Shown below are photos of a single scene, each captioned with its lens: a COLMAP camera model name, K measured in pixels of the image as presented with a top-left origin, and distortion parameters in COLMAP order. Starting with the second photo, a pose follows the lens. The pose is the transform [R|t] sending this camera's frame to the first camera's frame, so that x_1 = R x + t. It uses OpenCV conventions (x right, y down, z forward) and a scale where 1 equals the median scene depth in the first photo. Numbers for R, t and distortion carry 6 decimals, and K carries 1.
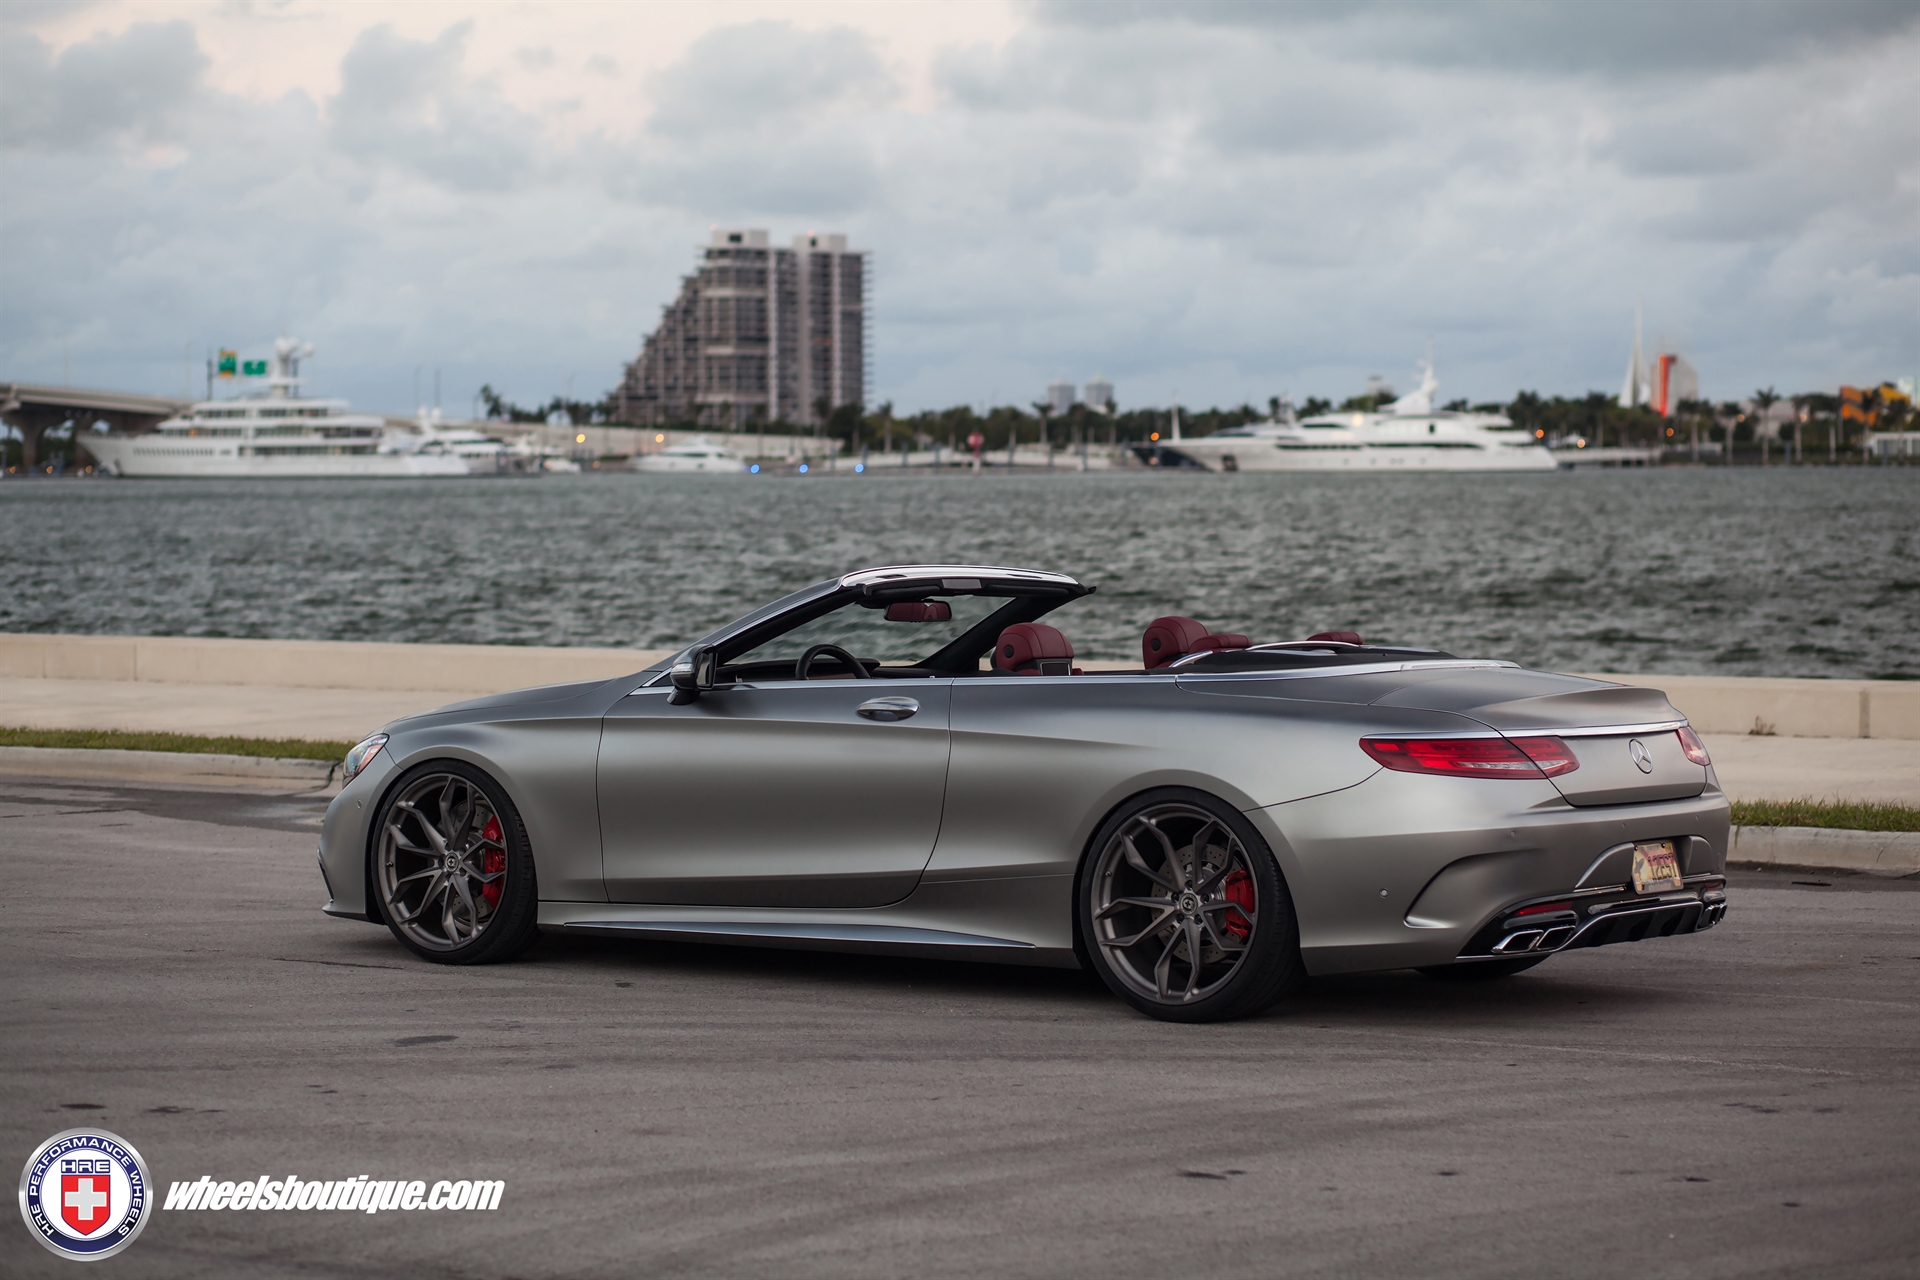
lens RADIAL K [[4448.6, 0, 960.0], [0, 4448.6, 640.0], [0, 0, 1]] dist [-0.121779, 0.485698]
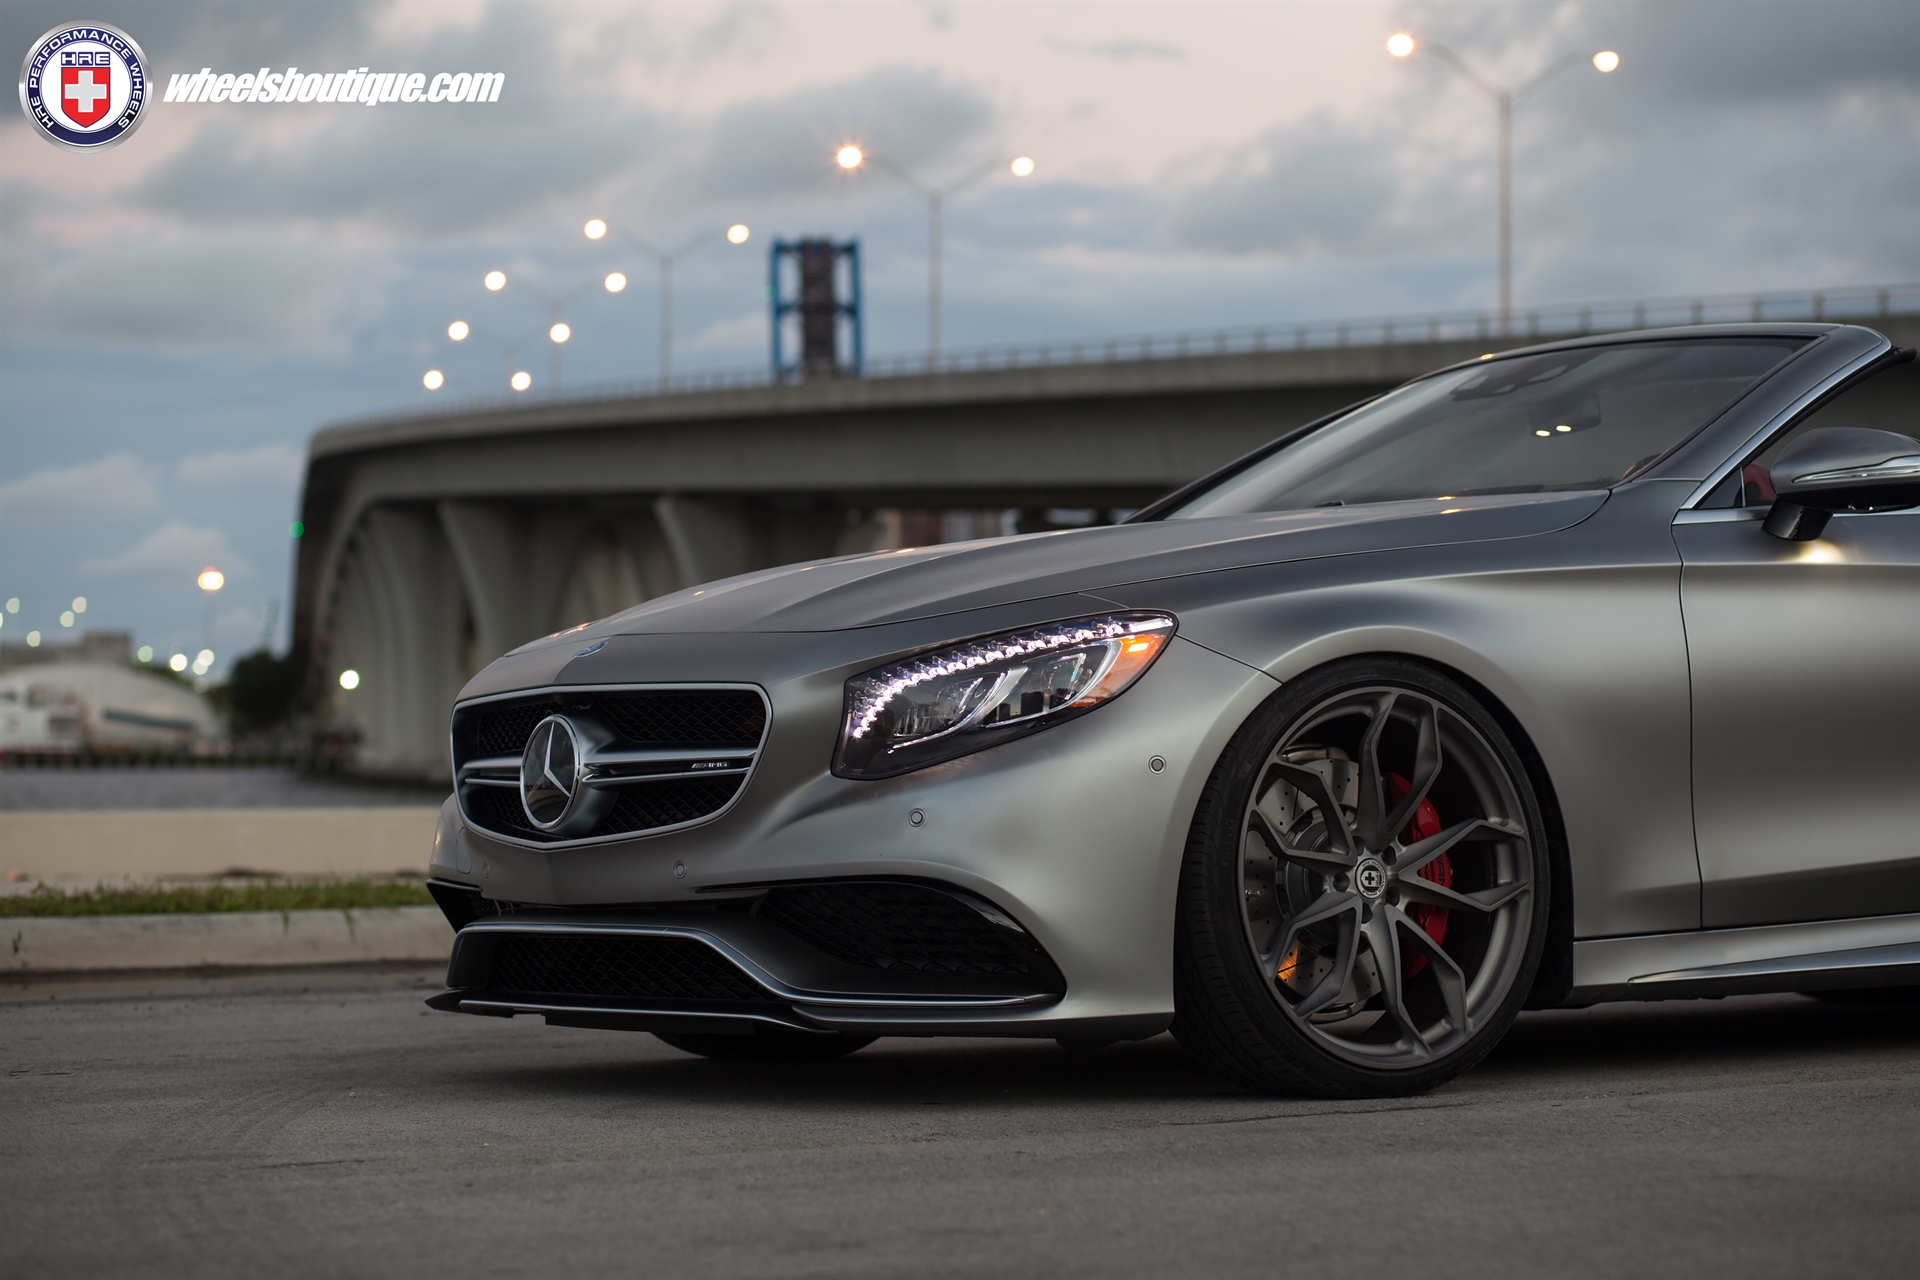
lens RADIAL K [[4448.6, 0, 960.0], [0, 4448.6, 640.0], [0, 0, 1]] dist [-0.121779, 0.485698]
pose [[0.329761, 0.010808, 0.944003, -0.580206], [0.020405, 0.999619, -0.018572, 0.033974], [-0.943844, 0.025387, 0.329415, 0.913821]]
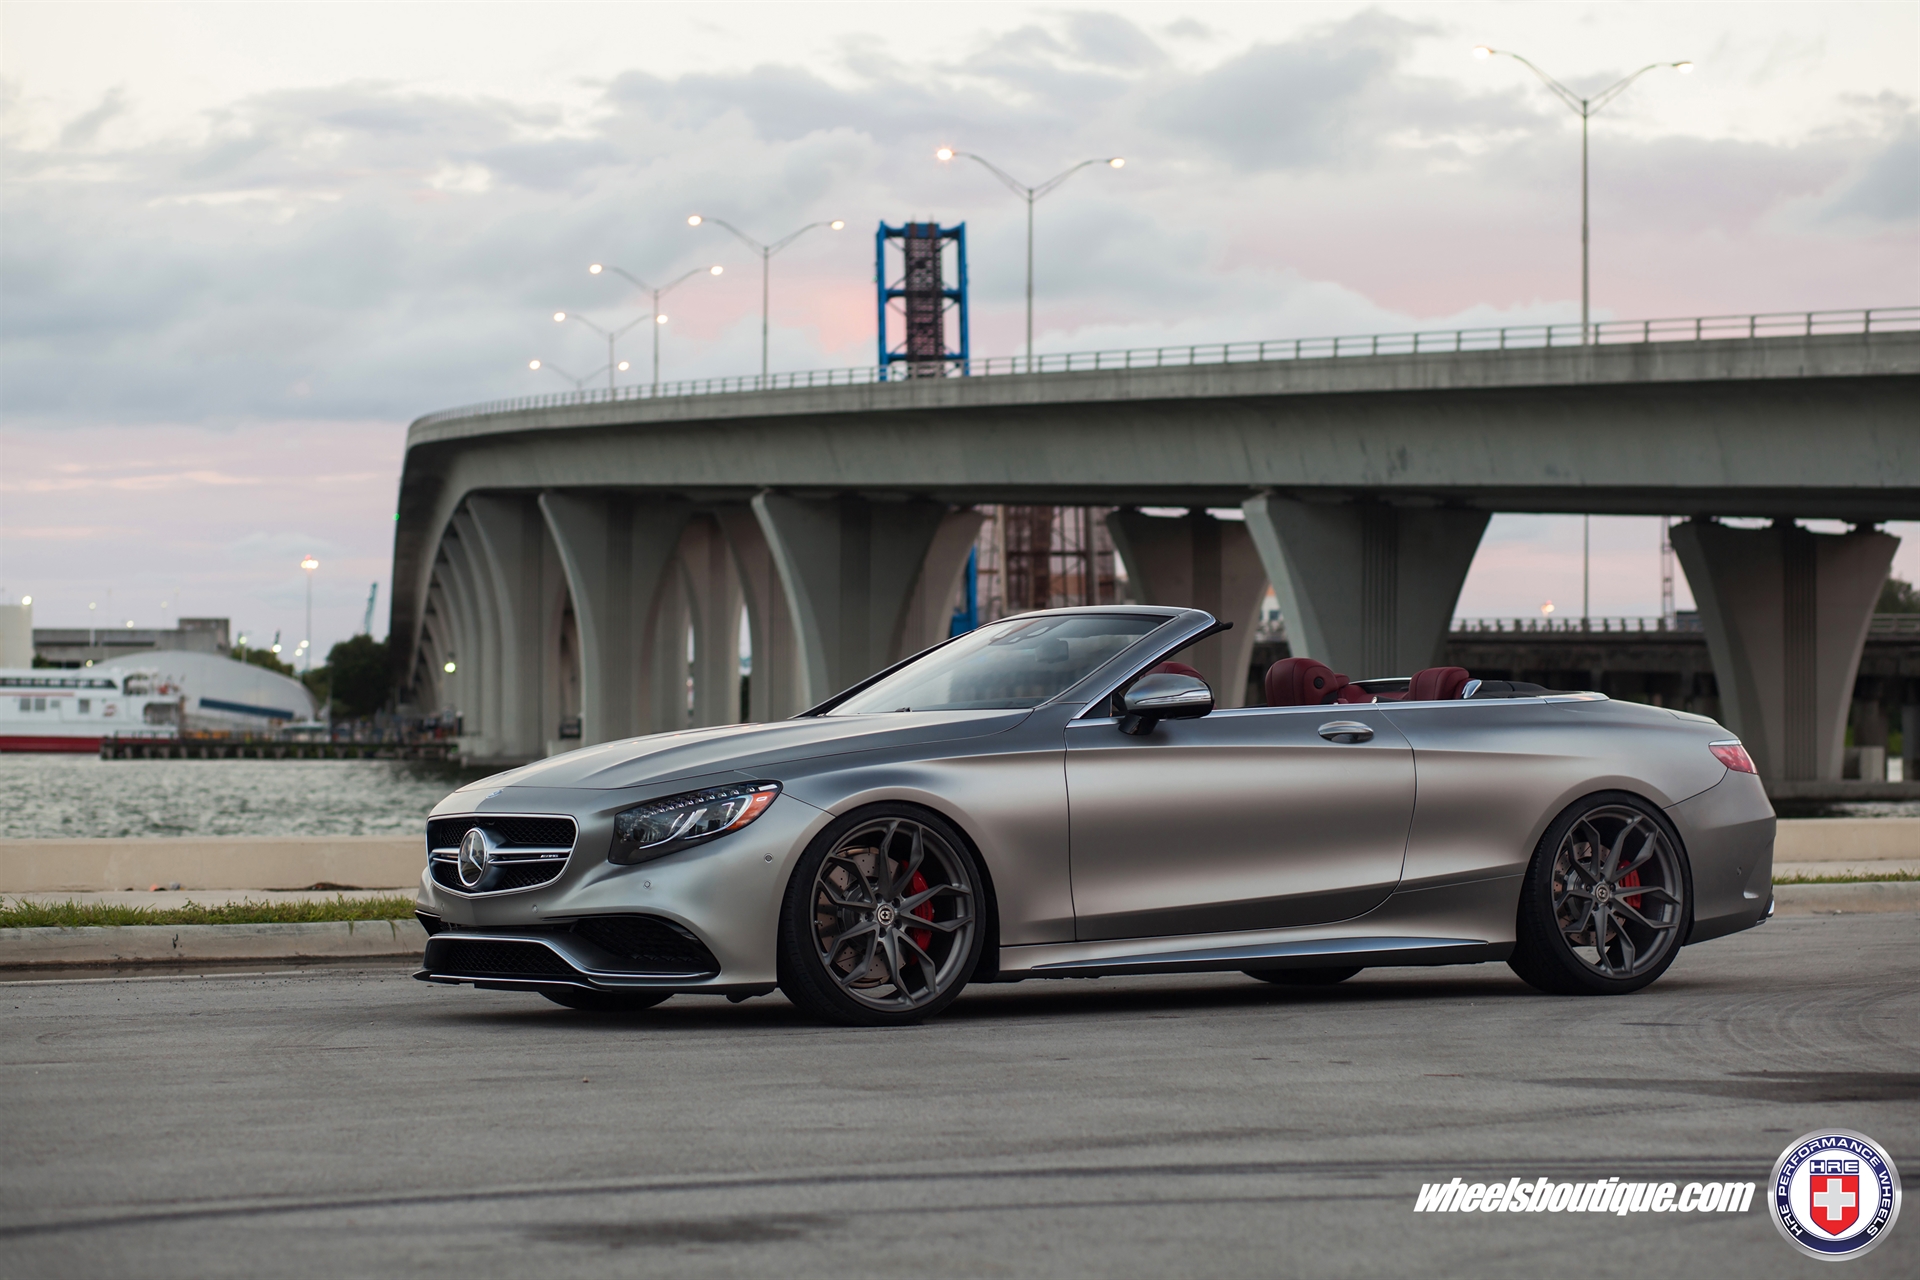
lens RADIAL K [[4448.6, 0, 960.0], [0, 4448.6, 640.0], [0, 0, 1]] dist [-0.121779, 0.485698]
pose [[0.350237, 0.010878, 0.936598, -0.986751], [0.017013, 0.999694, -0.017972, 0.010901], [-0.936506, 0.022229, 0.349945, 0.686895]]
